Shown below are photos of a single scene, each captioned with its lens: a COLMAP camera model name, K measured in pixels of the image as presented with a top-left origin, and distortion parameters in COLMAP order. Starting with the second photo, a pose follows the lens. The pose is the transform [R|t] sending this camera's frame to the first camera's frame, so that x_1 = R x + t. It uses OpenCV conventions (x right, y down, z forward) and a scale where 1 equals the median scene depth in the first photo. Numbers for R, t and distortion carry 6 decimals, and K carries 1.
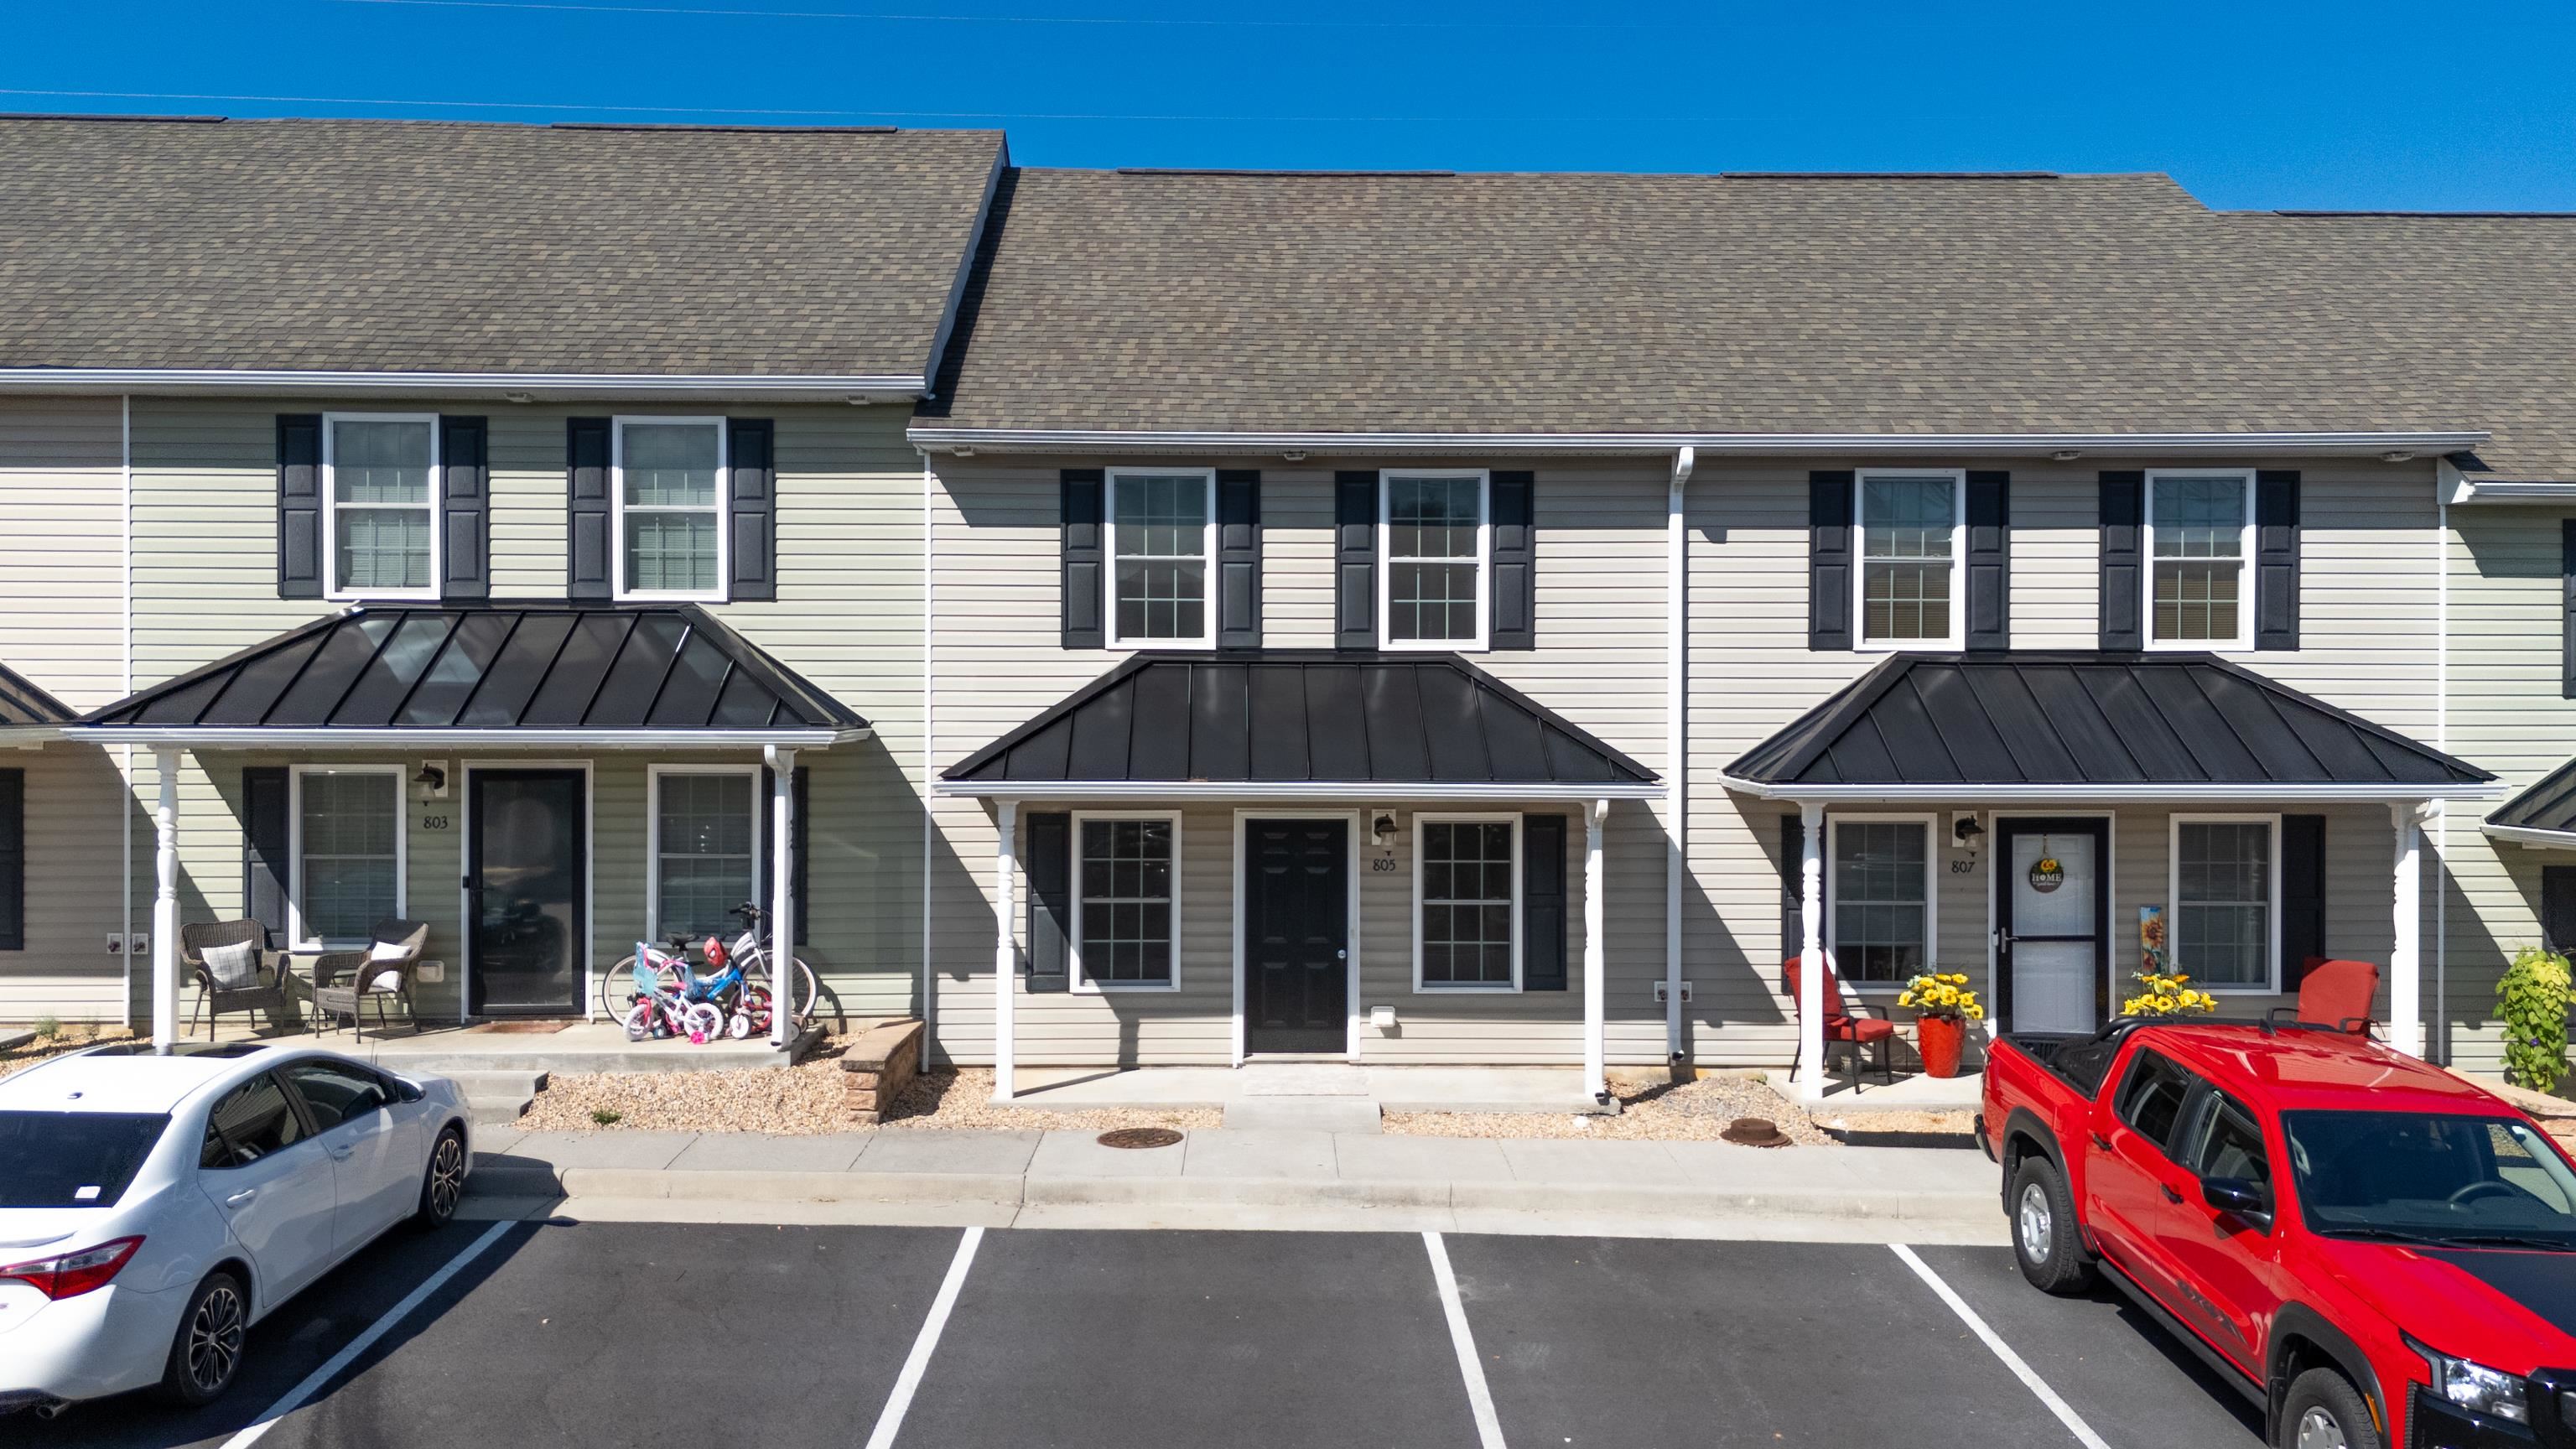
lens RADIAL K [[1897.5, 0, 1288.1], [0, 1897.5, 724.8], [0, 0, 1]] dist [0.073173, -0.082222]
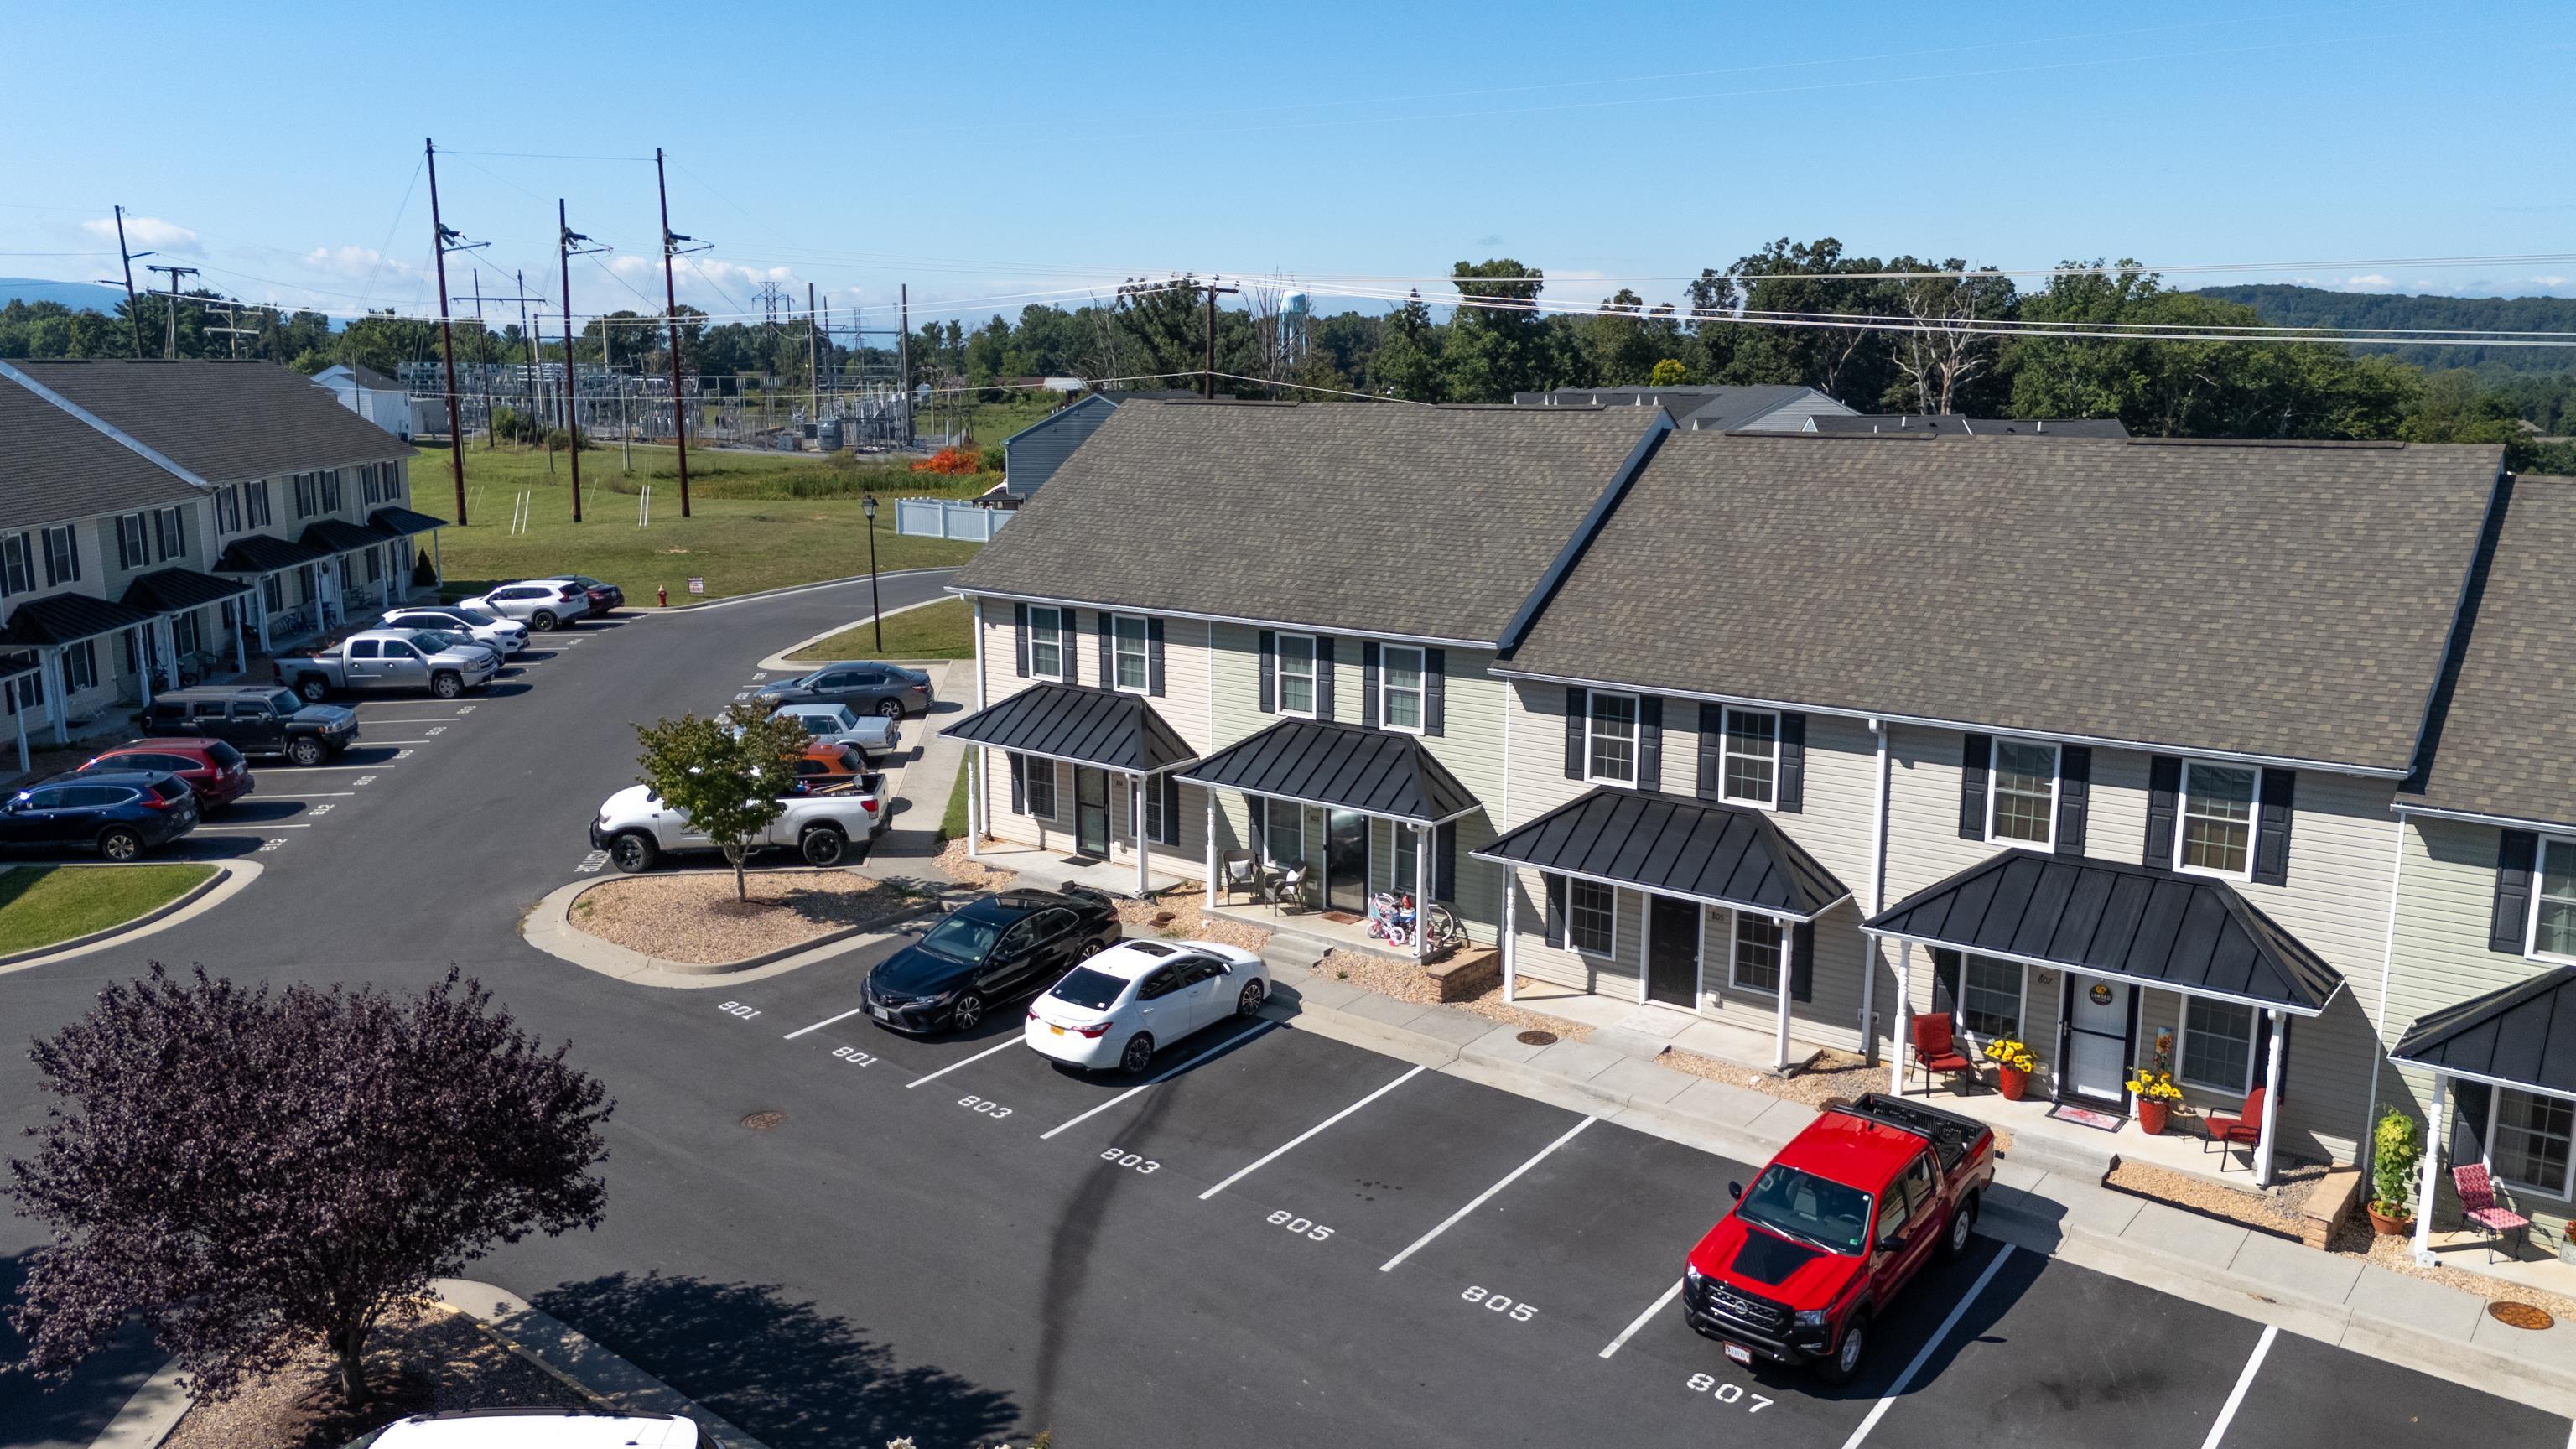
lens RADIAL K [[1897.5, 0, 1272.6], [0, 1897.5, 704.5], [0, 0, 1]] dist [0.073173, -0.082222]
pose [[0.766739, 0.109692, -0.632518, 0.868818], [0.000779, 0.985134, 0.171786, -0.447162], [0.641959, -0.132208, 0.755255, -0.644631]]
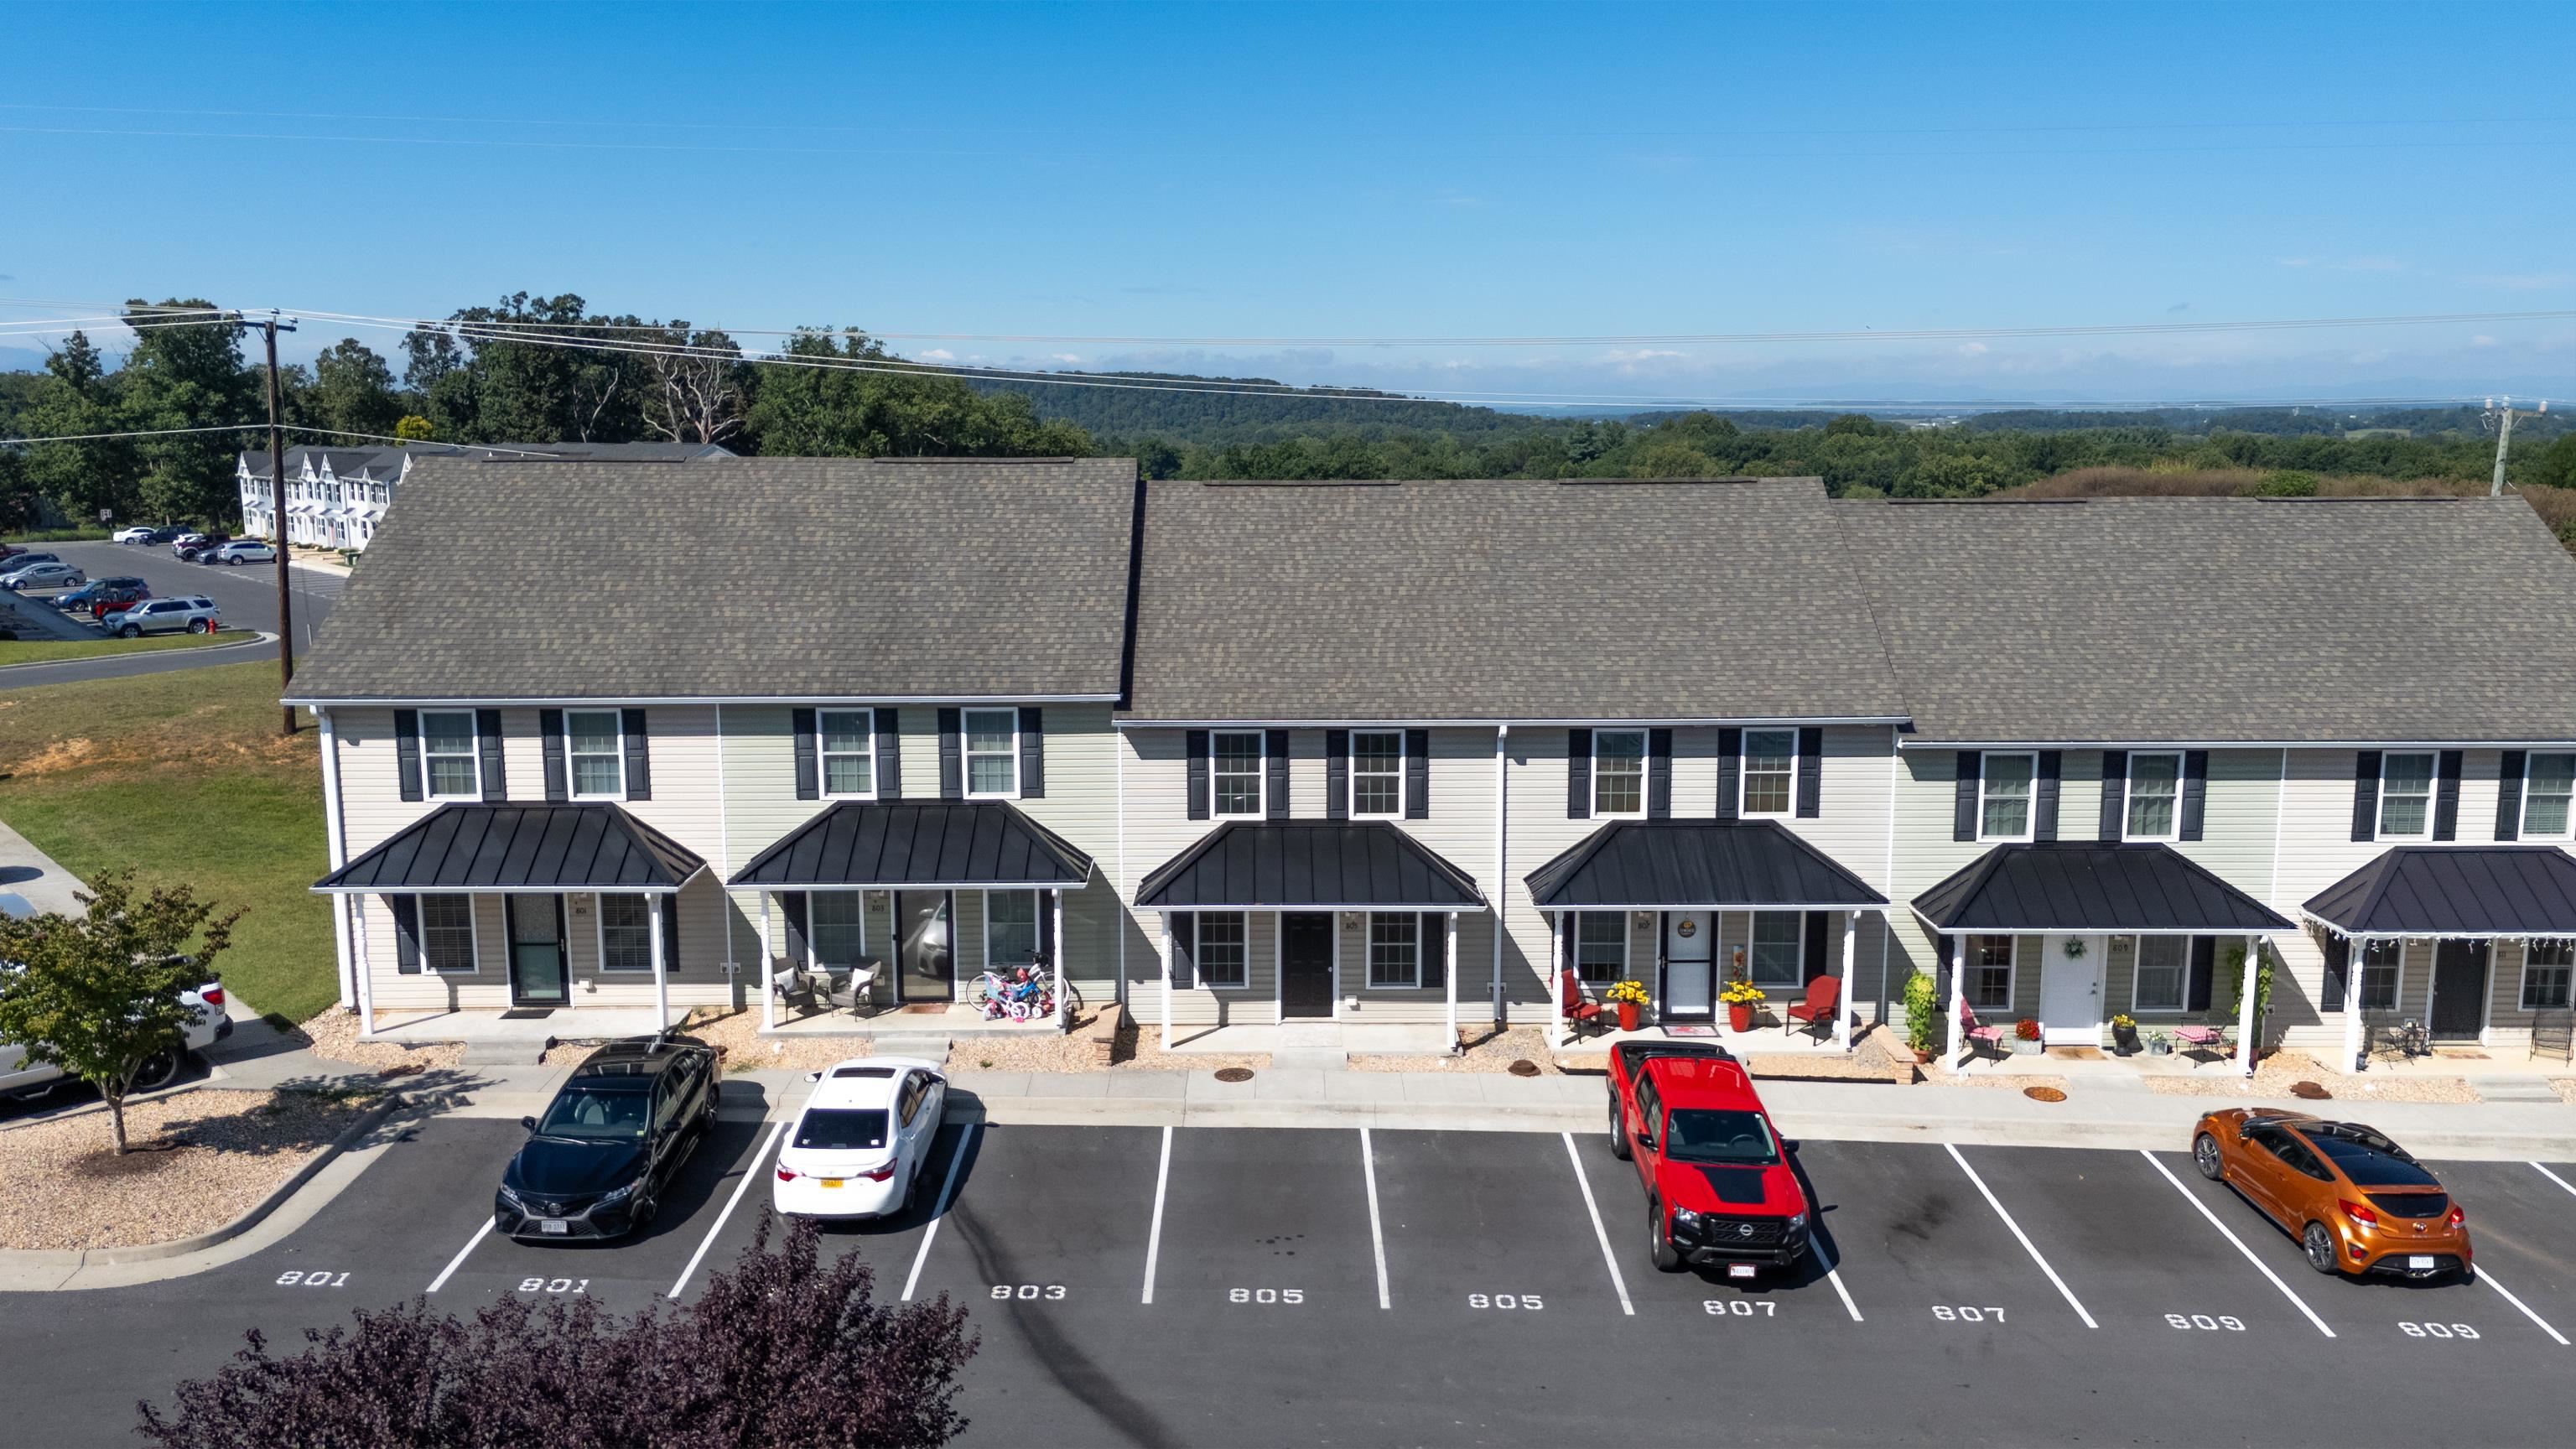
lens RADIAL K [[1897.5, 0, 1285.4], [0, 1897.5, 705.3], [0, 0, 1]] dist [0.073173, -0.082222]
pose [[0.999908, -0.002330, -0.013370, 0.008680], [0.004230, 0.989590, 0.143852, -0.441024], [0.012896, -0.143895, 0.989509, -0.930335]]
